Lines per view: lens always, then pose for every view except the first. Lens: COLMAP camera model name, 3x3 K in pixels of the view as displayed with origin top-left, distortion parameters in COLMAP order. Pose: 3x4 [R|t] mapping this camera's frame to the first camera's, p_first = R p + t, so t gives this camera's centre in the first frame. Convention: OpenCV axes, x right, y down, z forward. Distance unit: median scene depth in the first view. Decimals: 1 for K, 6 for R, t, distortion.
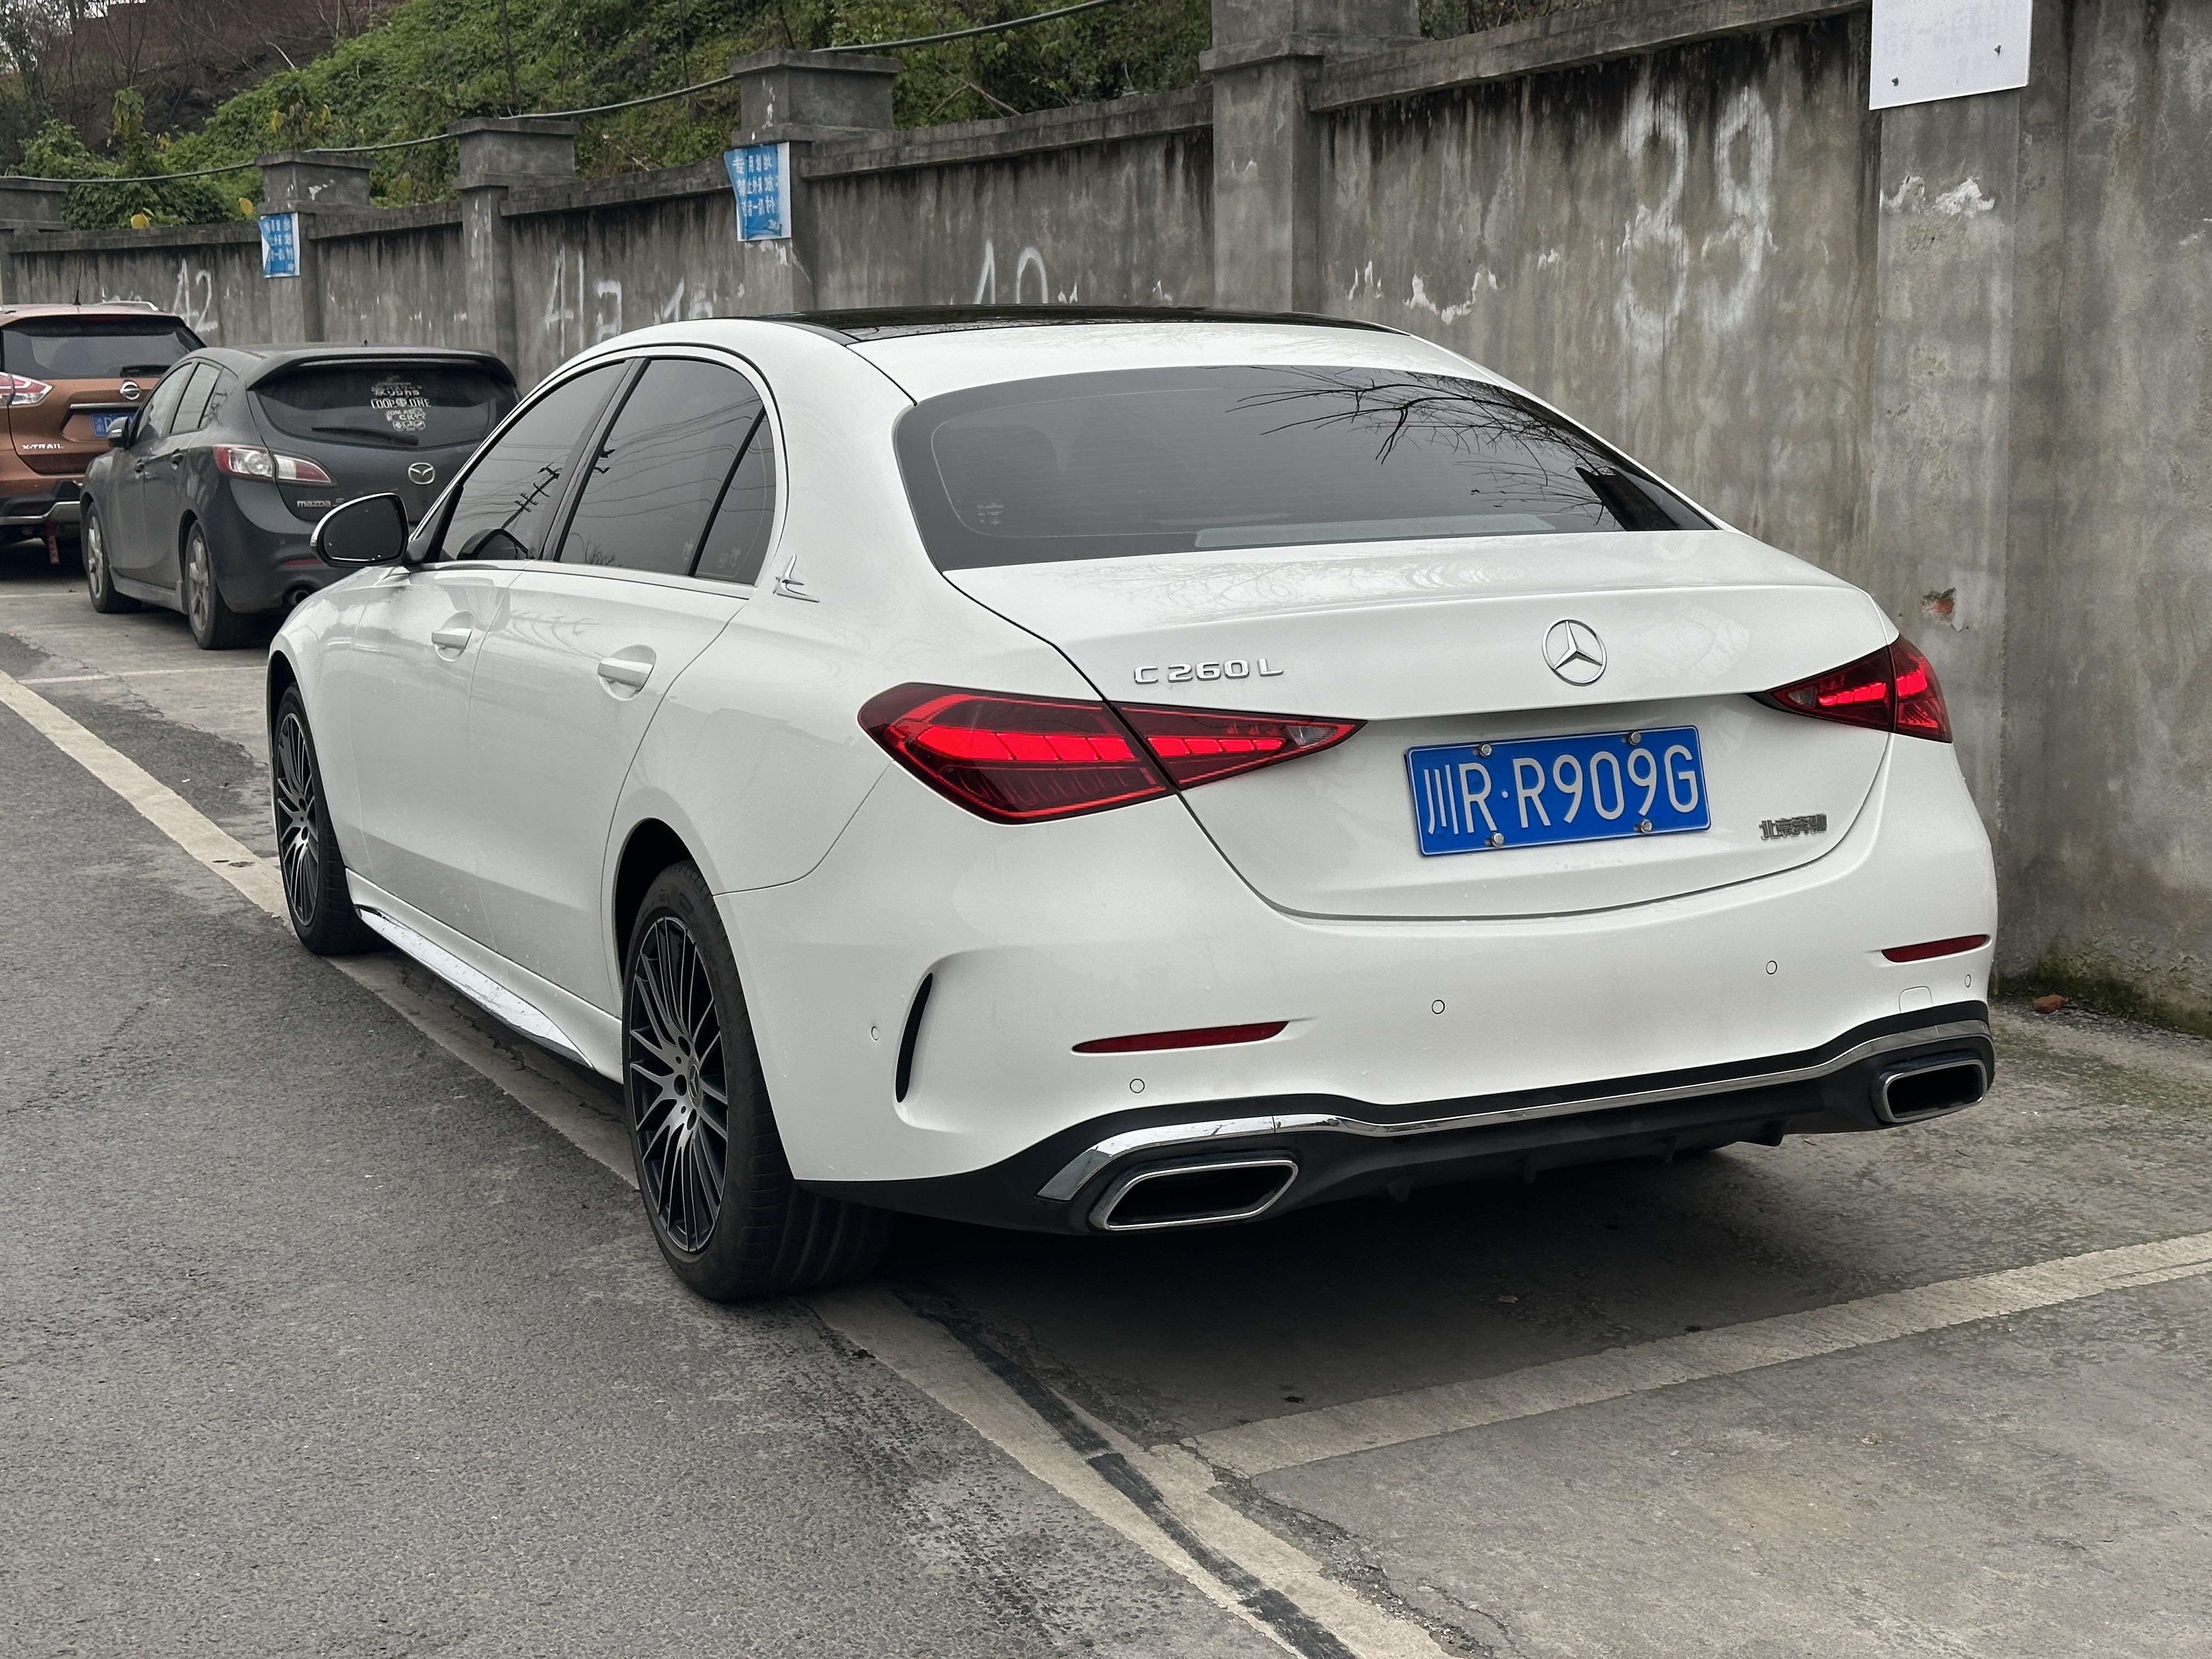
lens RADIAL K [[3062.0, 0, 1117.6], [0, 3062.0, 820.3], [0, 0, 1]] dist [0.112214, 0.000000]
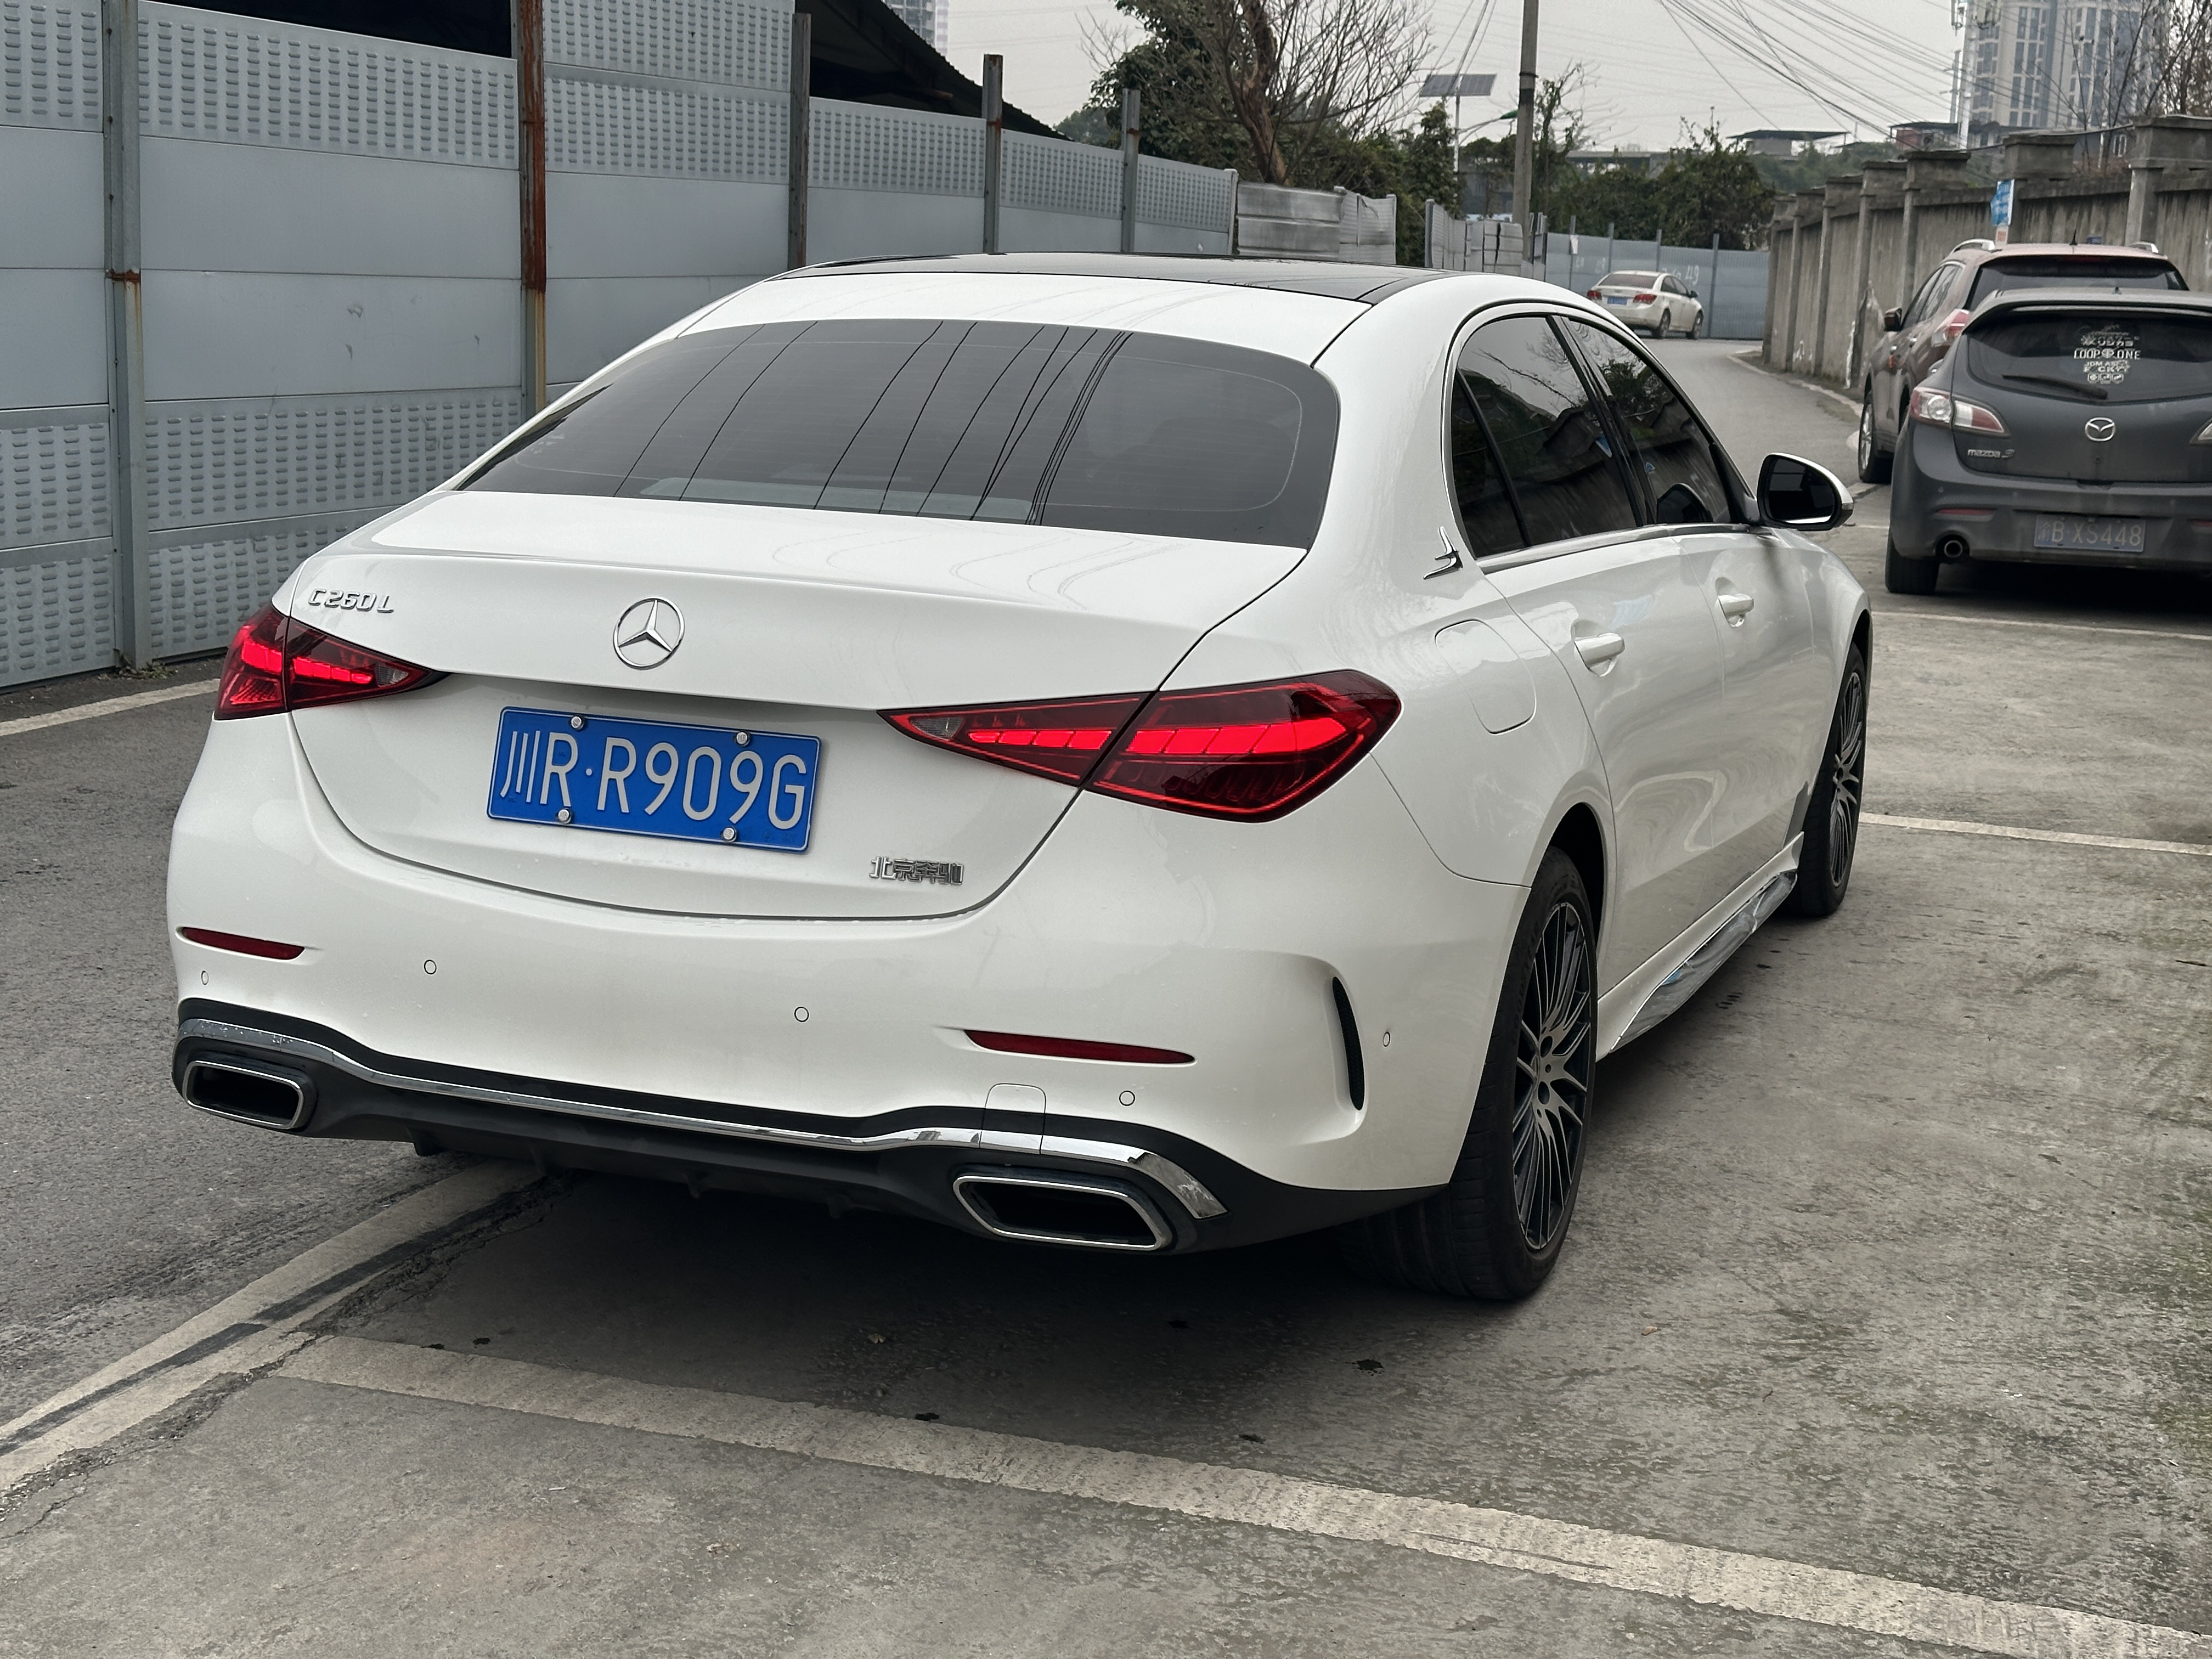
lens RADIAL K [[3062.0, 0, 1082.6], [0, 3062.0, 818.2], [0, 0, 1]] dist [0.112214, 0.000000]
pose [[0.686470, 0.166015, -0.707953, 0.477255], [-0.152758, 0.984788, 0.082810, -0.050773], [0.710932, 0.051298, 0.701388, 0.230423]]
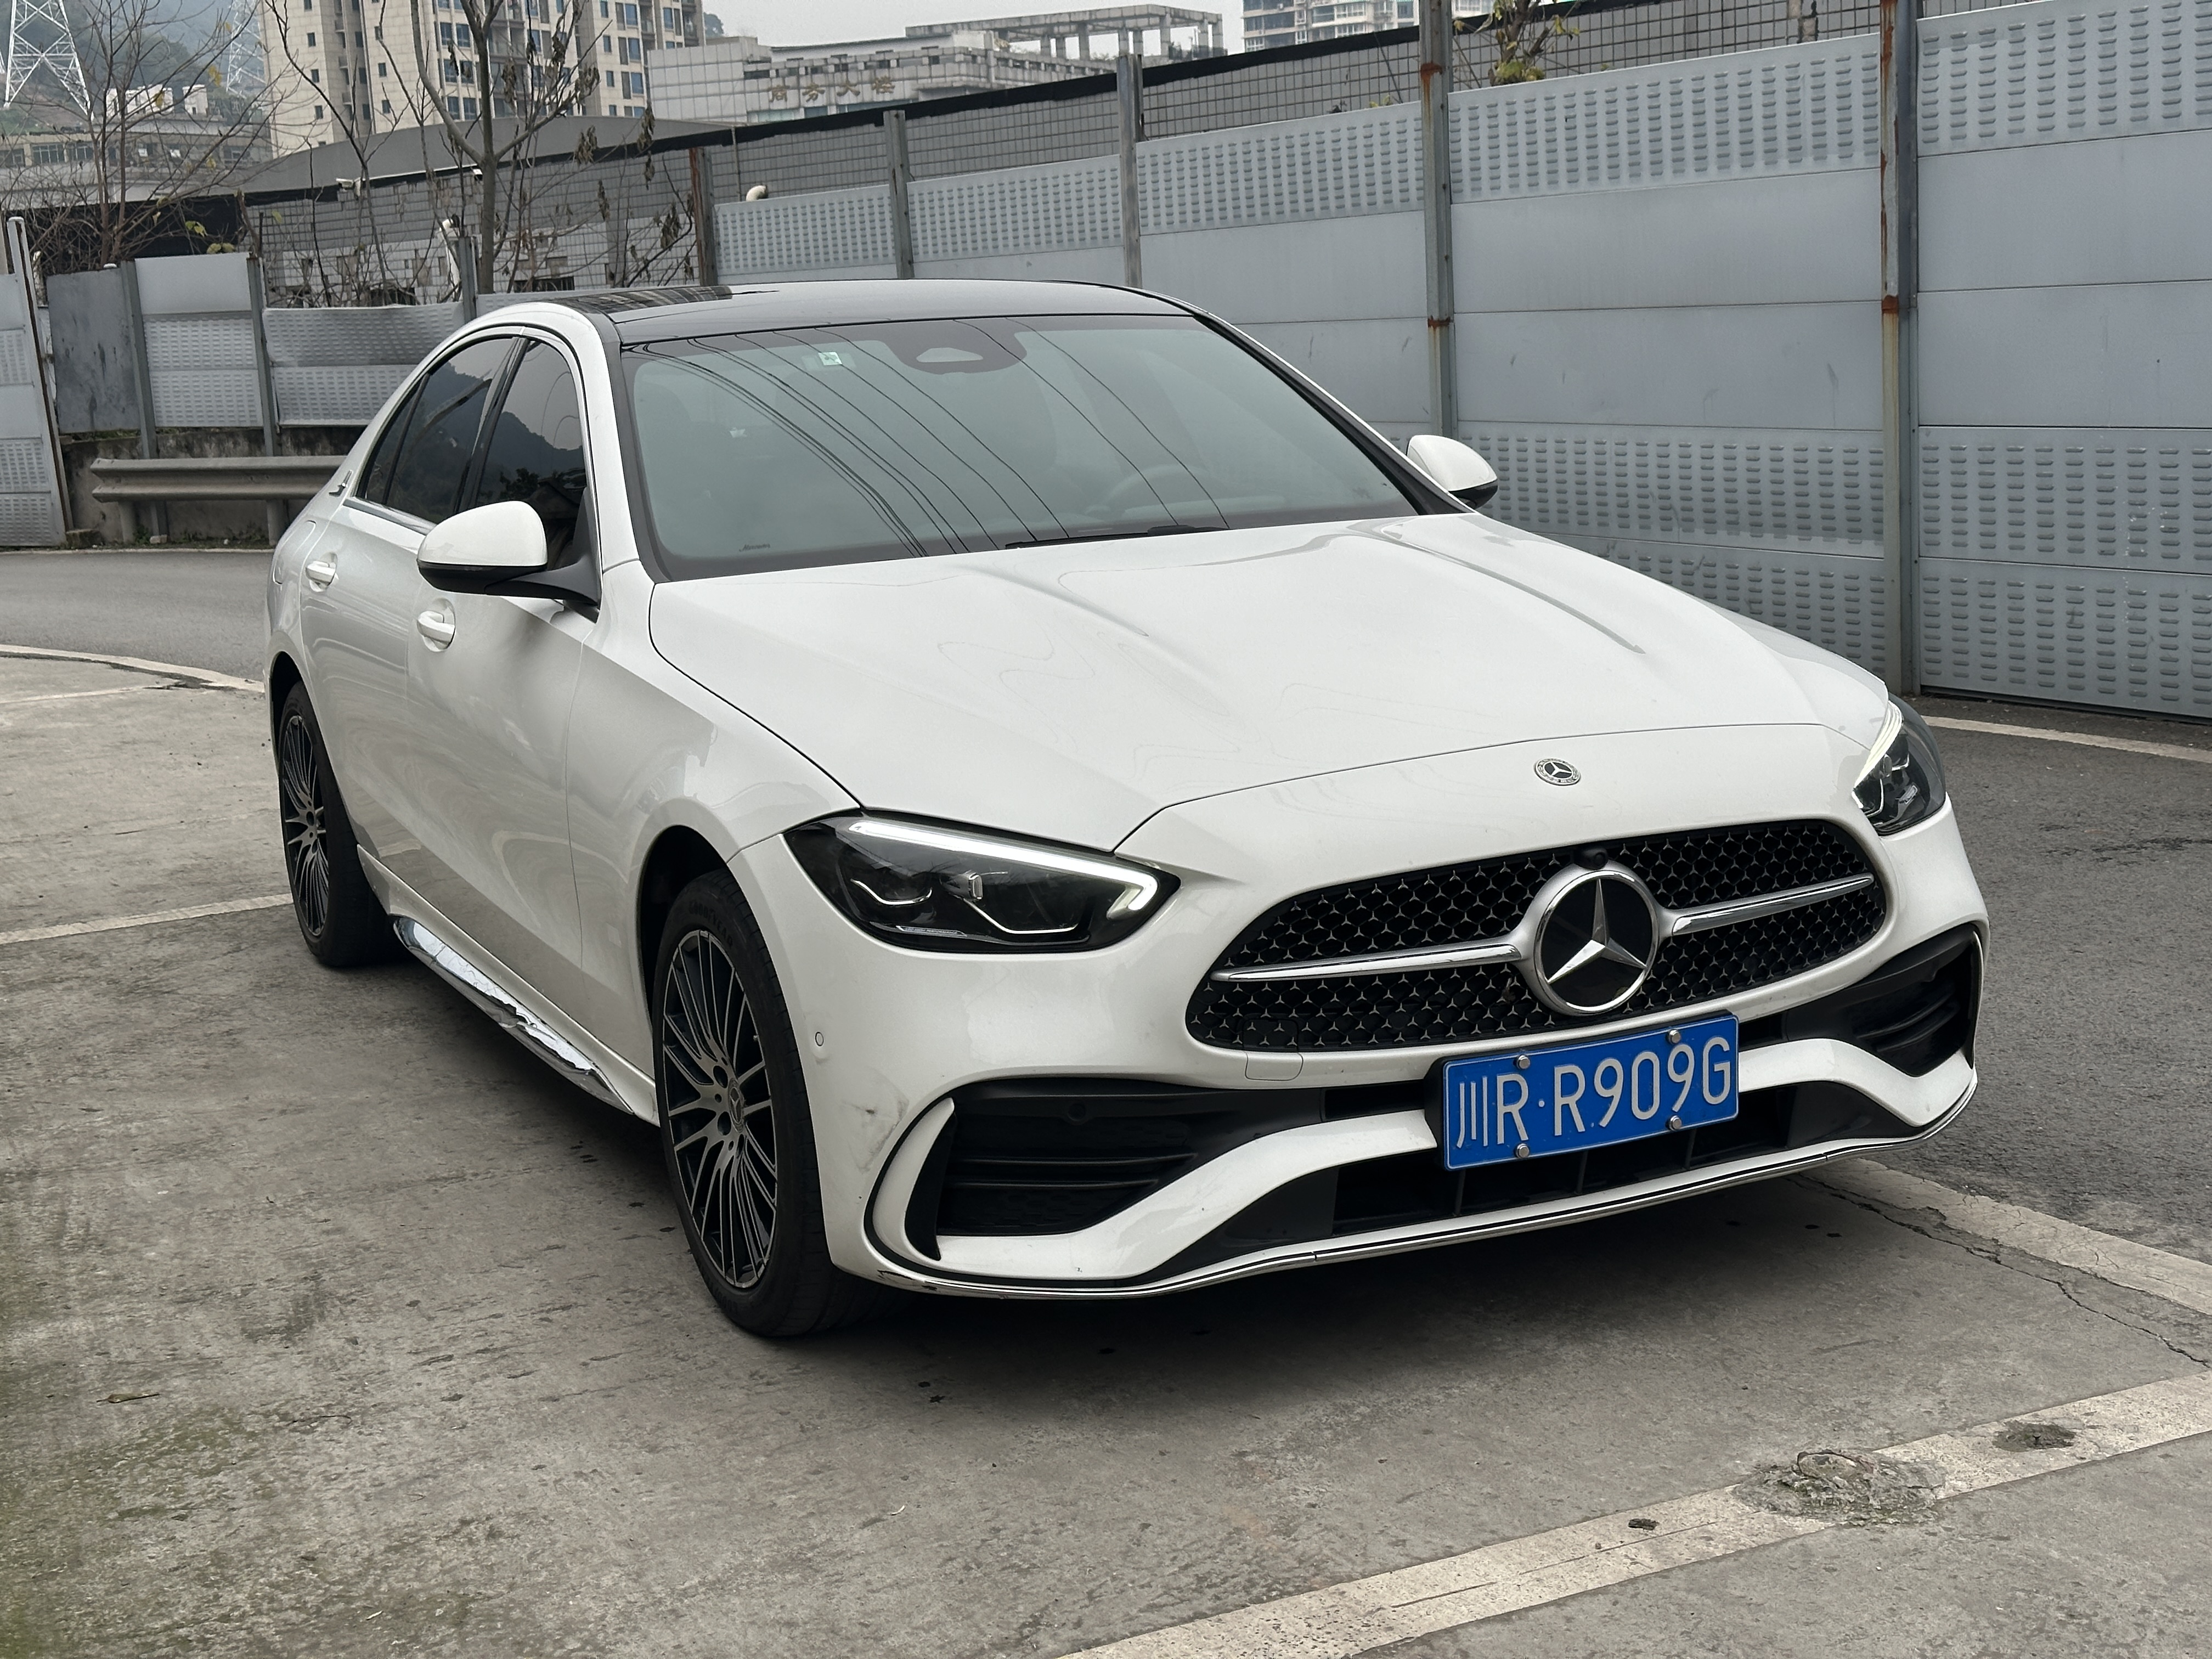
lens RADIAL K [[3062.0, 0, 1127.1], [0, 3062.0, 817.0], [0, 0, 1]] dist [0.112214, 0.000000]
pose [[-0.997948, 0.063681, 0.006708, -0.120299], [0.062583, 0.947798, 0.312670, -0.244140], [0.013553, 0.312448, -0.949838, 1.589901]]
